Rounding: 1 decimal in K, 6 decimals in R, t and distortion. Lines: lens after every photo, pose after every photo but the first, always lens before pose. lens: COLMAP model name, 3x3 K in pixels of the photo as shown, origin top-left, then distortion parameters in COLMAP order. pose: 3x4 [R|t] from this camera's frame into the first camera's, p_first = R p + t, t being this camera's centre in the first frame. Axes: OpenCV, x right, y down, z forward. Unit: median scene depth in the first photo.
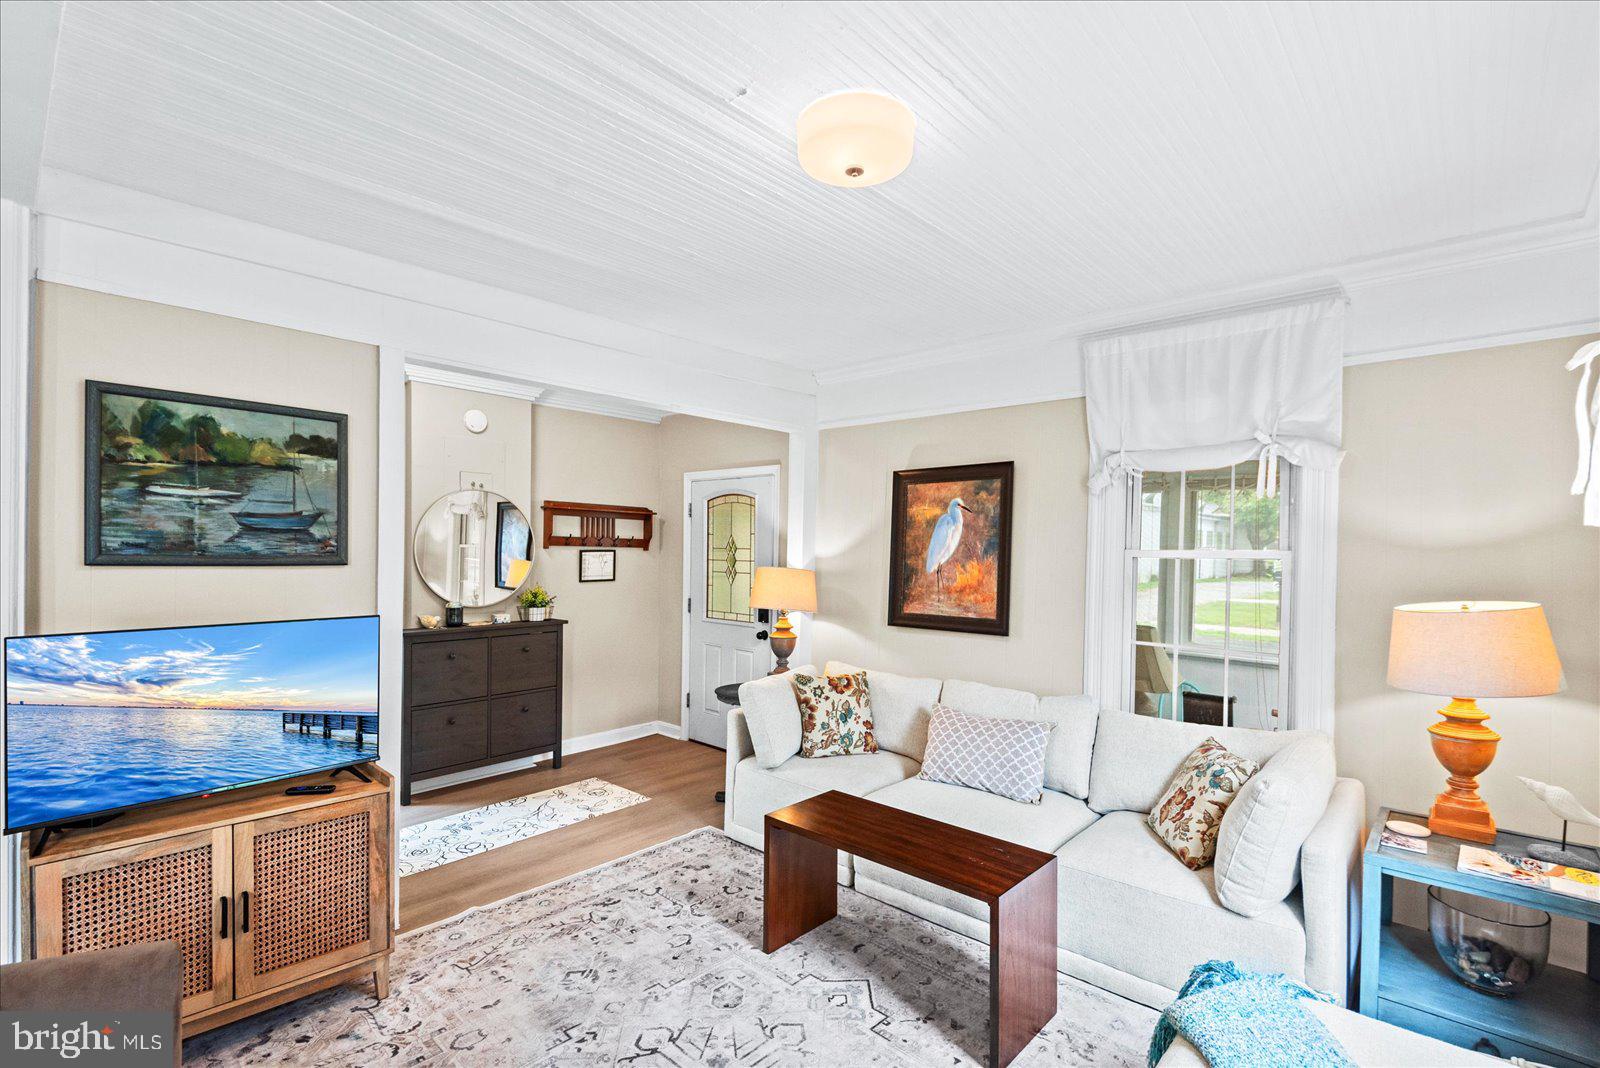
lens RADIAL K [[754.6, 0, 800.0], [0, 754.6, 534.0], [0, 0, 1]] dist [0.015024, -0.000407]
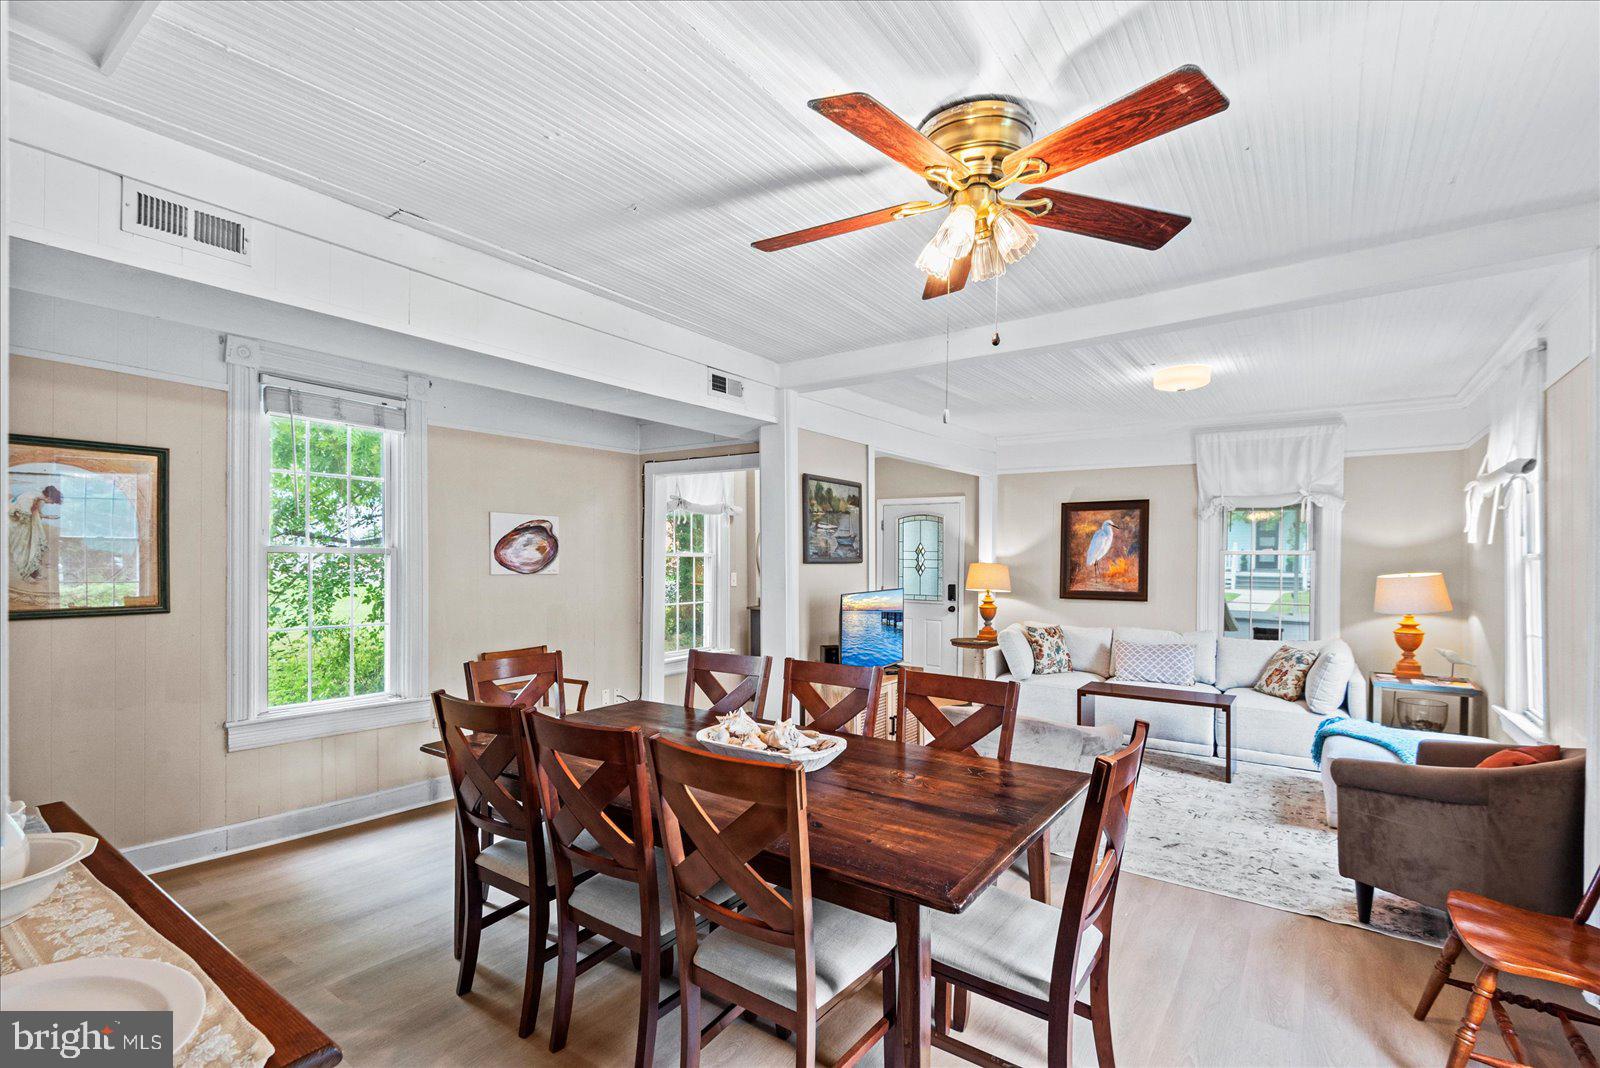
lens RADIAL K [[733.2, 0, 799.8], [0, 733.2, 536.0], [0, 0, 1]] dist [0.000962, 0.000058]
pose [[0.994494, -0.007902, 0.104499, -0.757538], [0.007870, 0.999969, 0.000719, -0.022992], [-0.104502, 0.000108, 0.994525, -0.637769]]
